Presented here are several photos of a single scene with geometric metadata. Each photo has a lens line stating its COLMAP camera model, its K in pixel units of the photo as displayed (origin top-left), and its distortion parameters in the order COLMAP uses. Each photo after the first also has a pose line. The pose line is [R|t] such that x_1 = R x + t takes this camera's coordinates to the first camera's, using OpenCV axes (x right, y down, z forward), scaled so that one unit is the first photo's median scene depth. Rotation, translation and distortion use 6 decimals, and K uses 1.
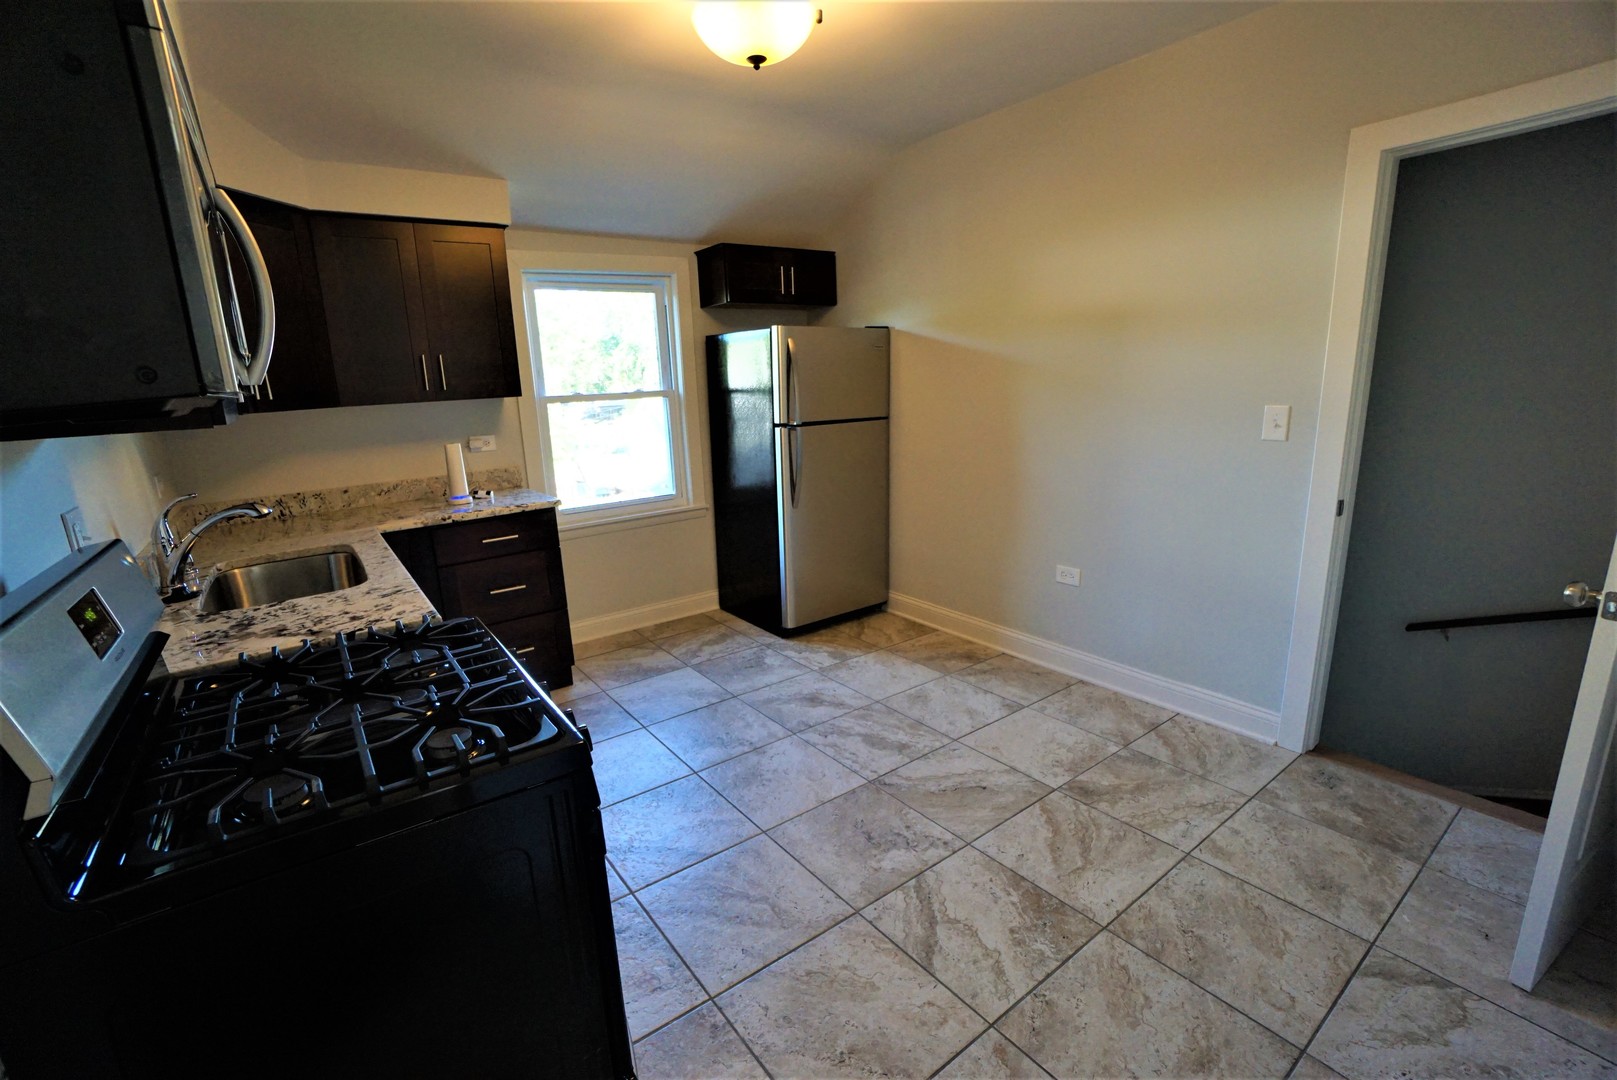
lens RADIAL K [[712.7, 0, 793.3], [0, 712.7, 543.0], [0, 0, 1]] dist [-0.063476, 0.022675]
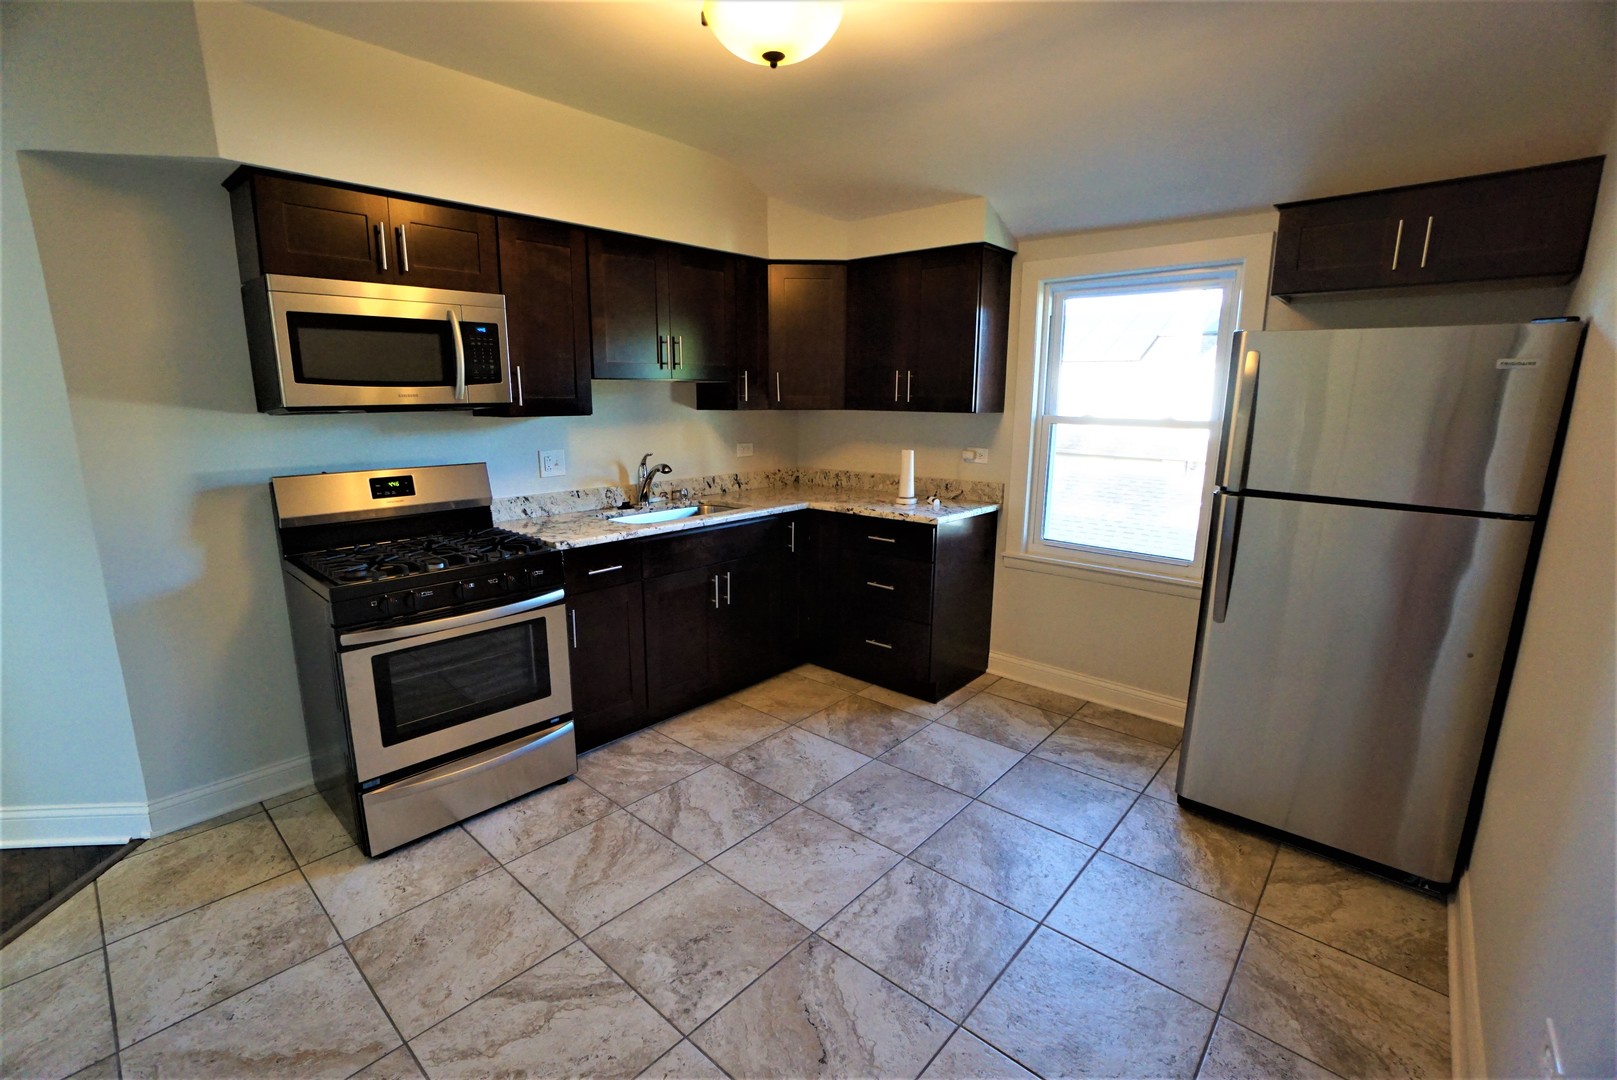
lens RADIAL K [[712.7, 0, 793.3], [0, 712.7, 543.0], [0, 0, 1]] dist [-0.063476, 0.022675]
pose [[0.199608, 0.237551, -0.950645, 0.603491], [-0.236874, 0.953093, 0.188426, -0.173208], [0.950814, 0.187572, 0.246515, 0.583722]]
